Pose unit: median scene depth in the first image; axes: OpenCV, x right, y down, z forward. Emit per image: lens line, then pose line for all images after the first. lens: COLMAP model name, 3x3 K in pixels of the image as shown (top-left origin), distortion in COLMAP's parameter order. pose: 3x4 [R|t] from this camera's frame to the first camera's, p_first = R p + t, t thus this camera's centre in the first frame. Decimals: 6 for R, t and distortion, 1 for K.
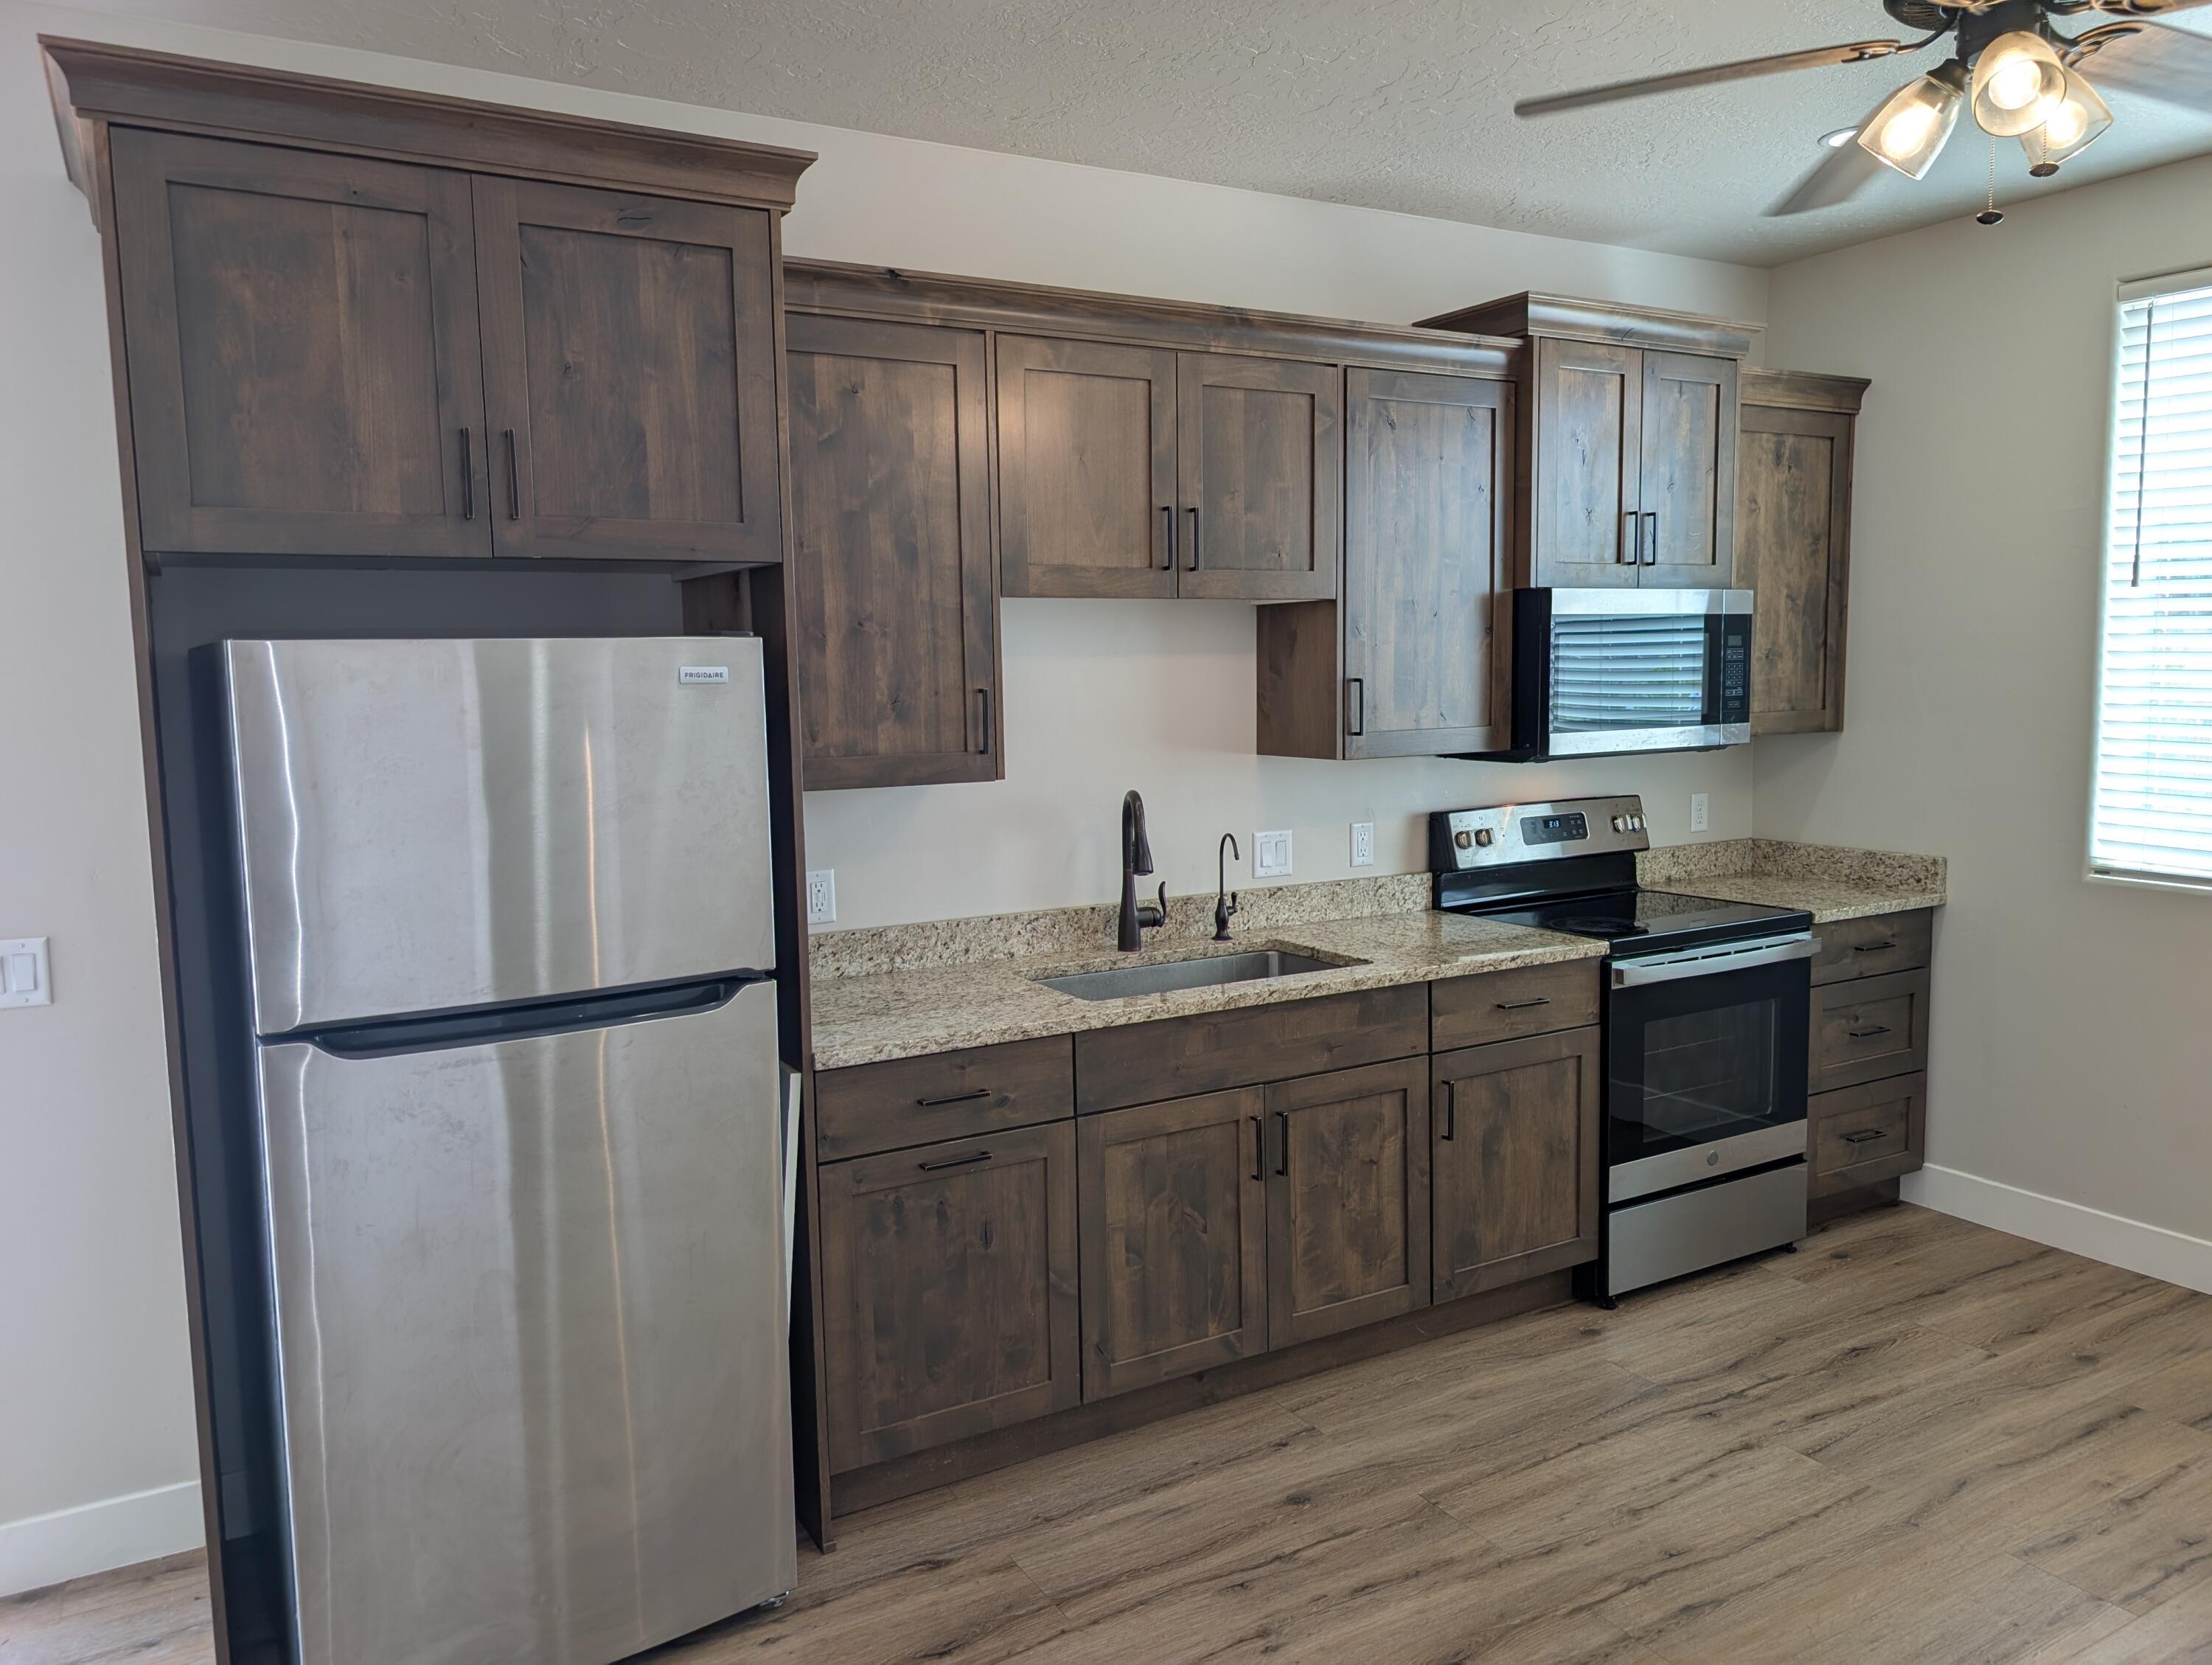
lens RADIAL K [[1609.0, 0, 1122.6], [0, 1609.0, 834.3], [0, 0, 1]] dist [0.018770, -0.005224]
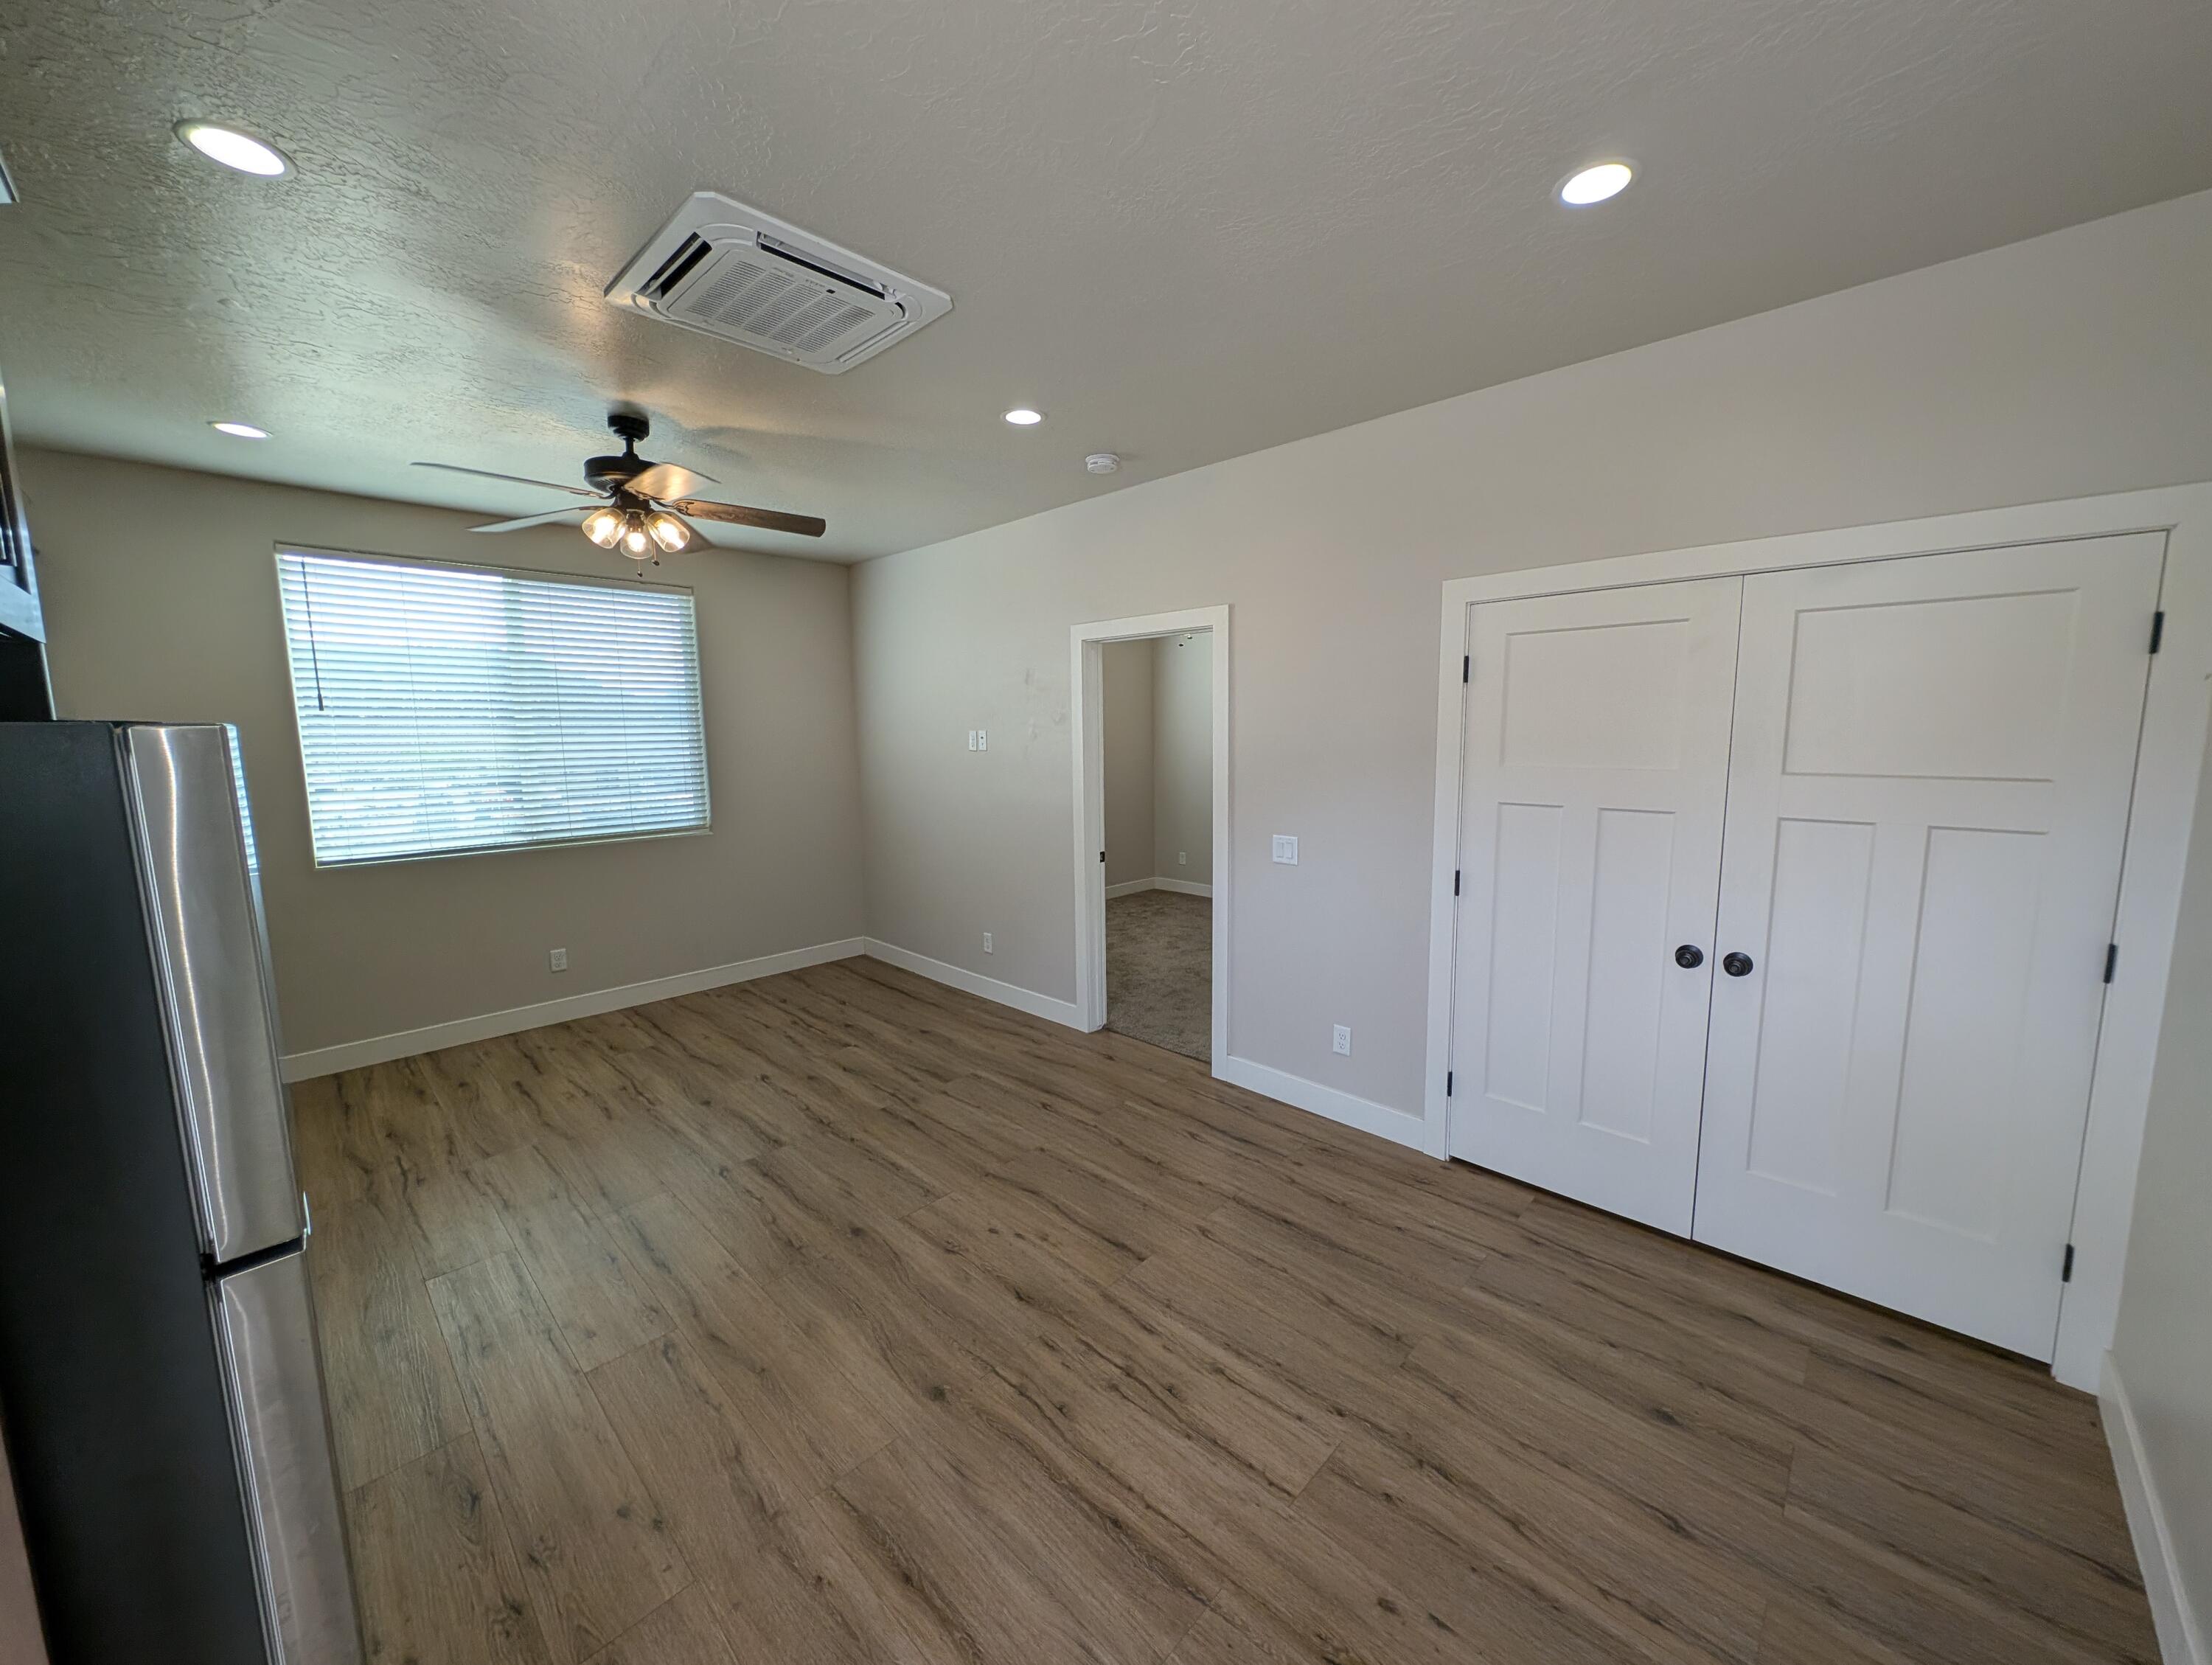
lens RADIAL K [[832.7, 0, 1106.7], [0, 832.7, 832.1], [0, 0, 1]] dist [0.001727, -0.000774]
pose [[-0.264279, -0.105992, 0.958604, -0.638928], [0.117232, 0.983042, 0.141014, -0.049658], [-0.957295, 0.149646, -0.247372, 0.446719]]
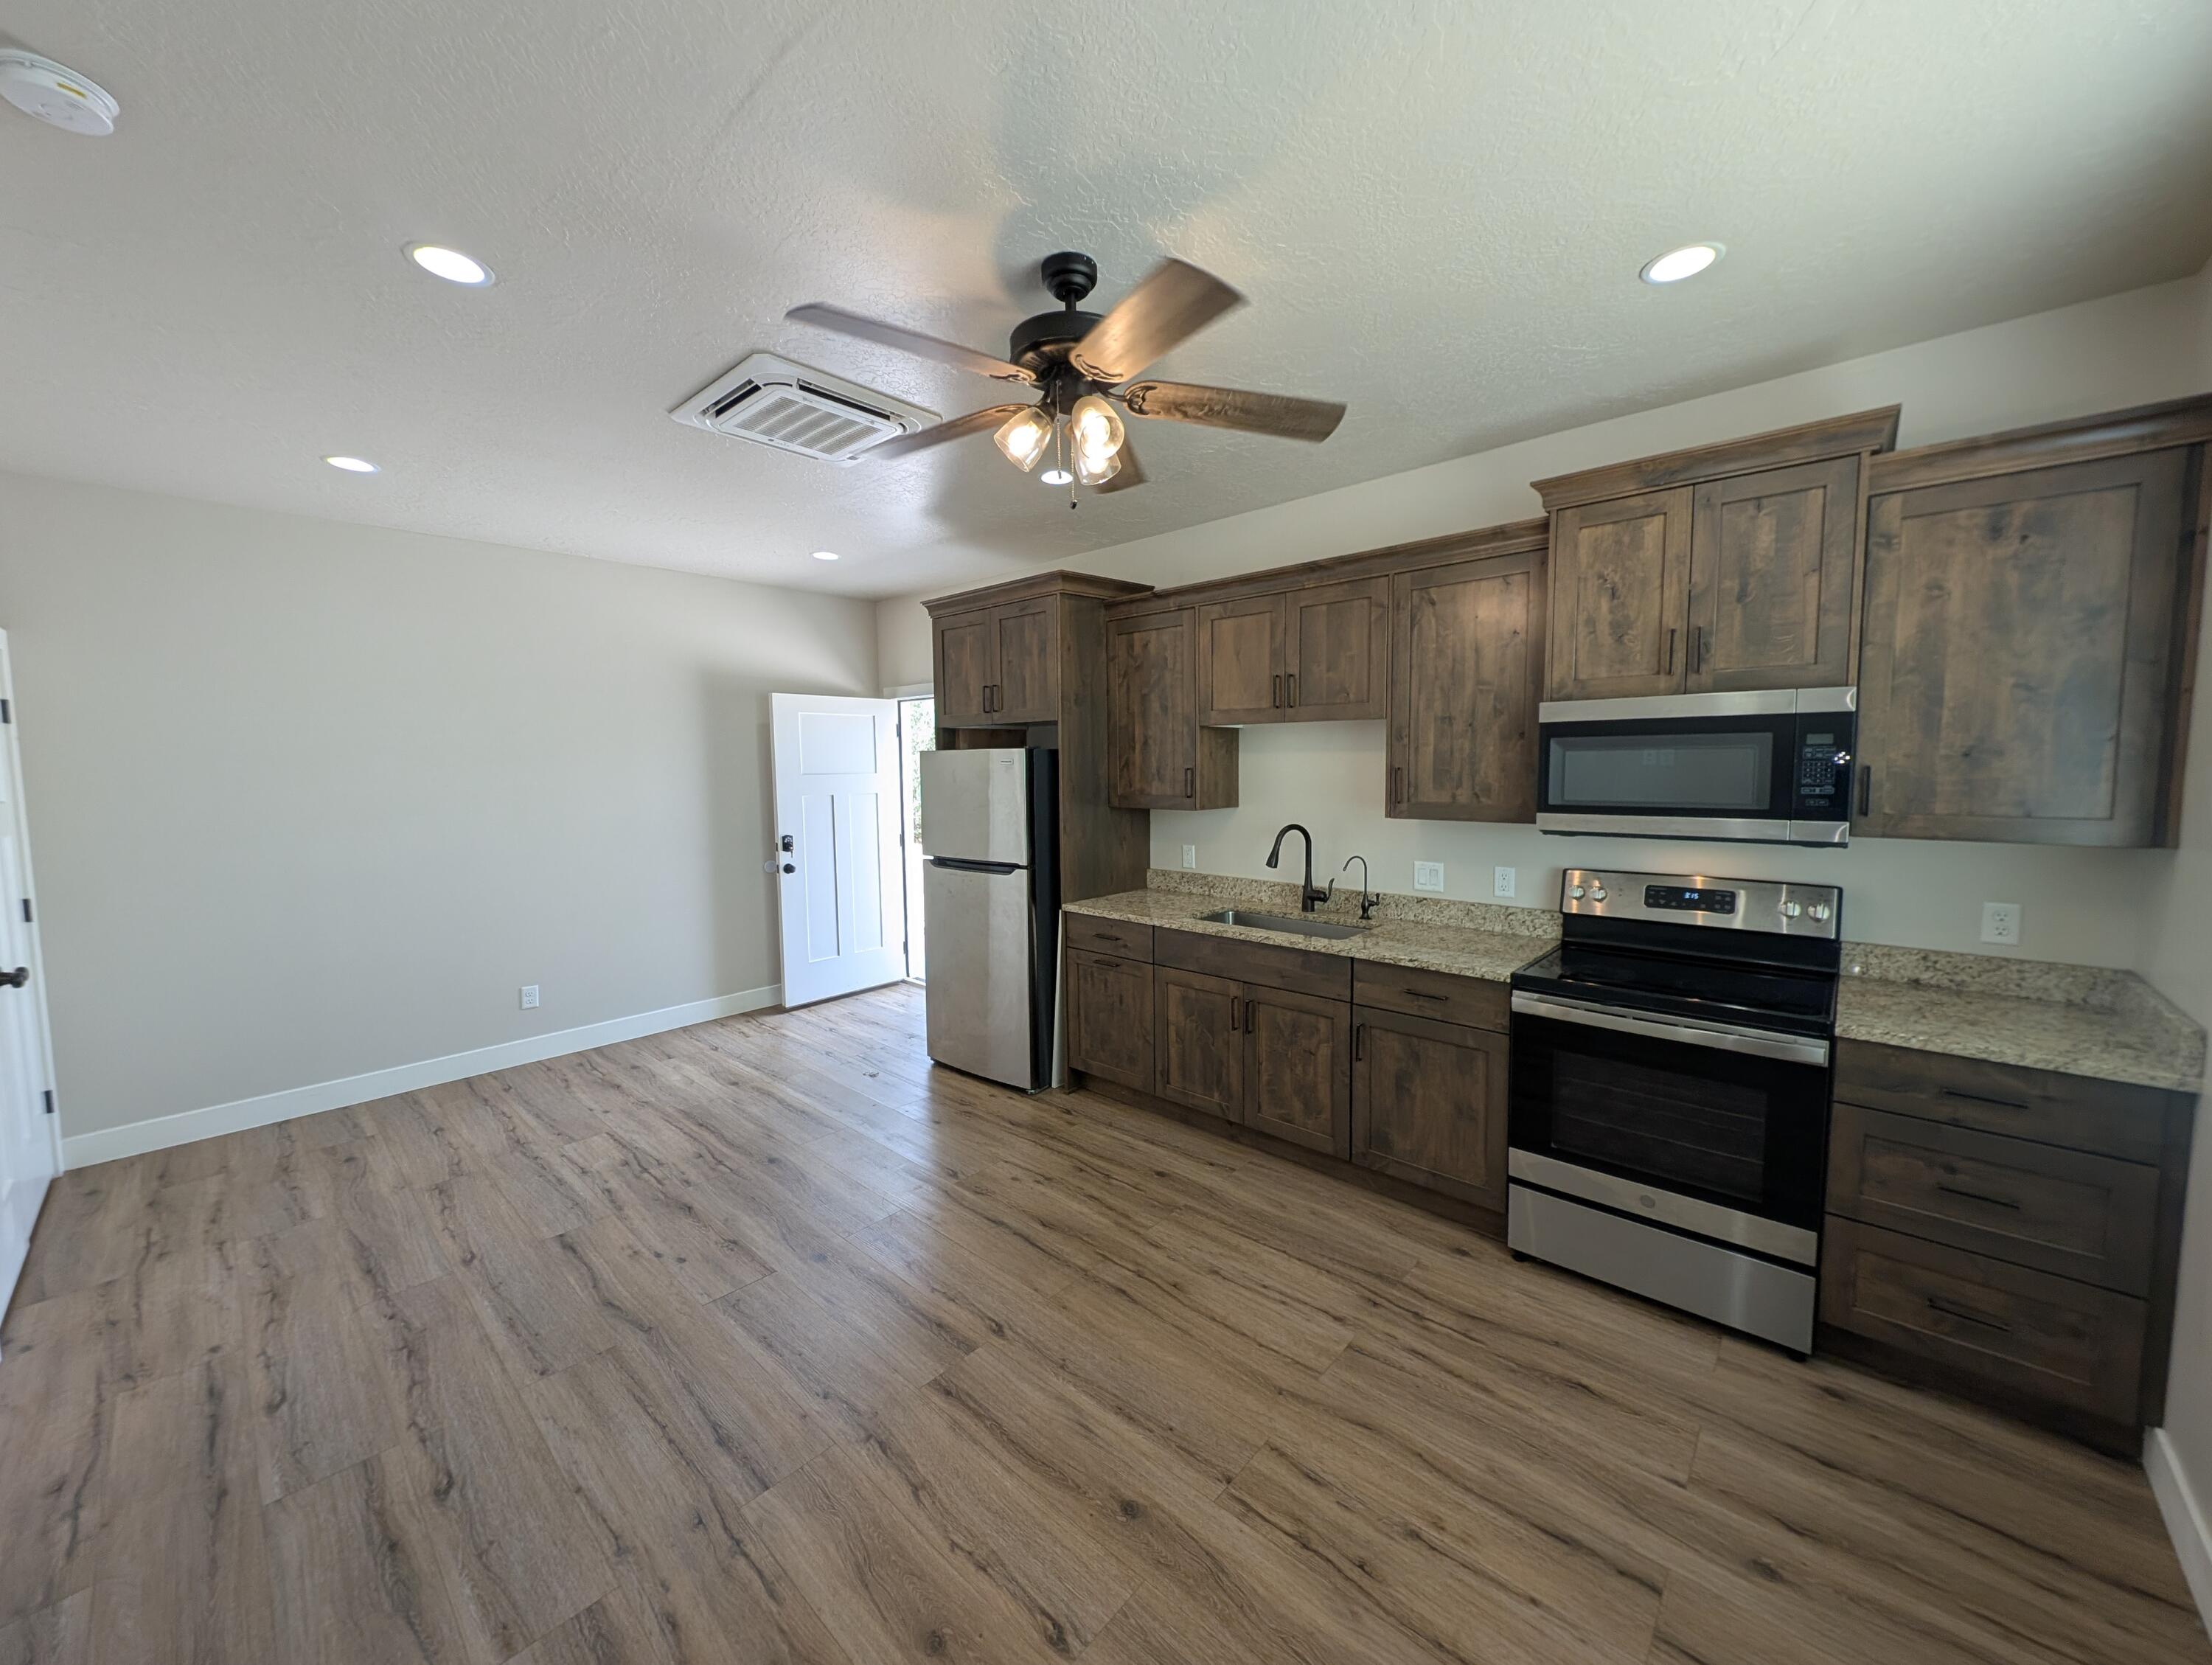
lens RADIAL K [[832.7, 0, 1106.5], [0, 832.7, 829.5], [0, 0, 1]] dist [0.001727, -0.000774]
pose [[0.294436, 0.092866, -0.951149, 0.918693], [-0.095721, 0.993128, 0.067333, -0.069611], [0.950866, 0.071220, 0.301301, 0.524827]]
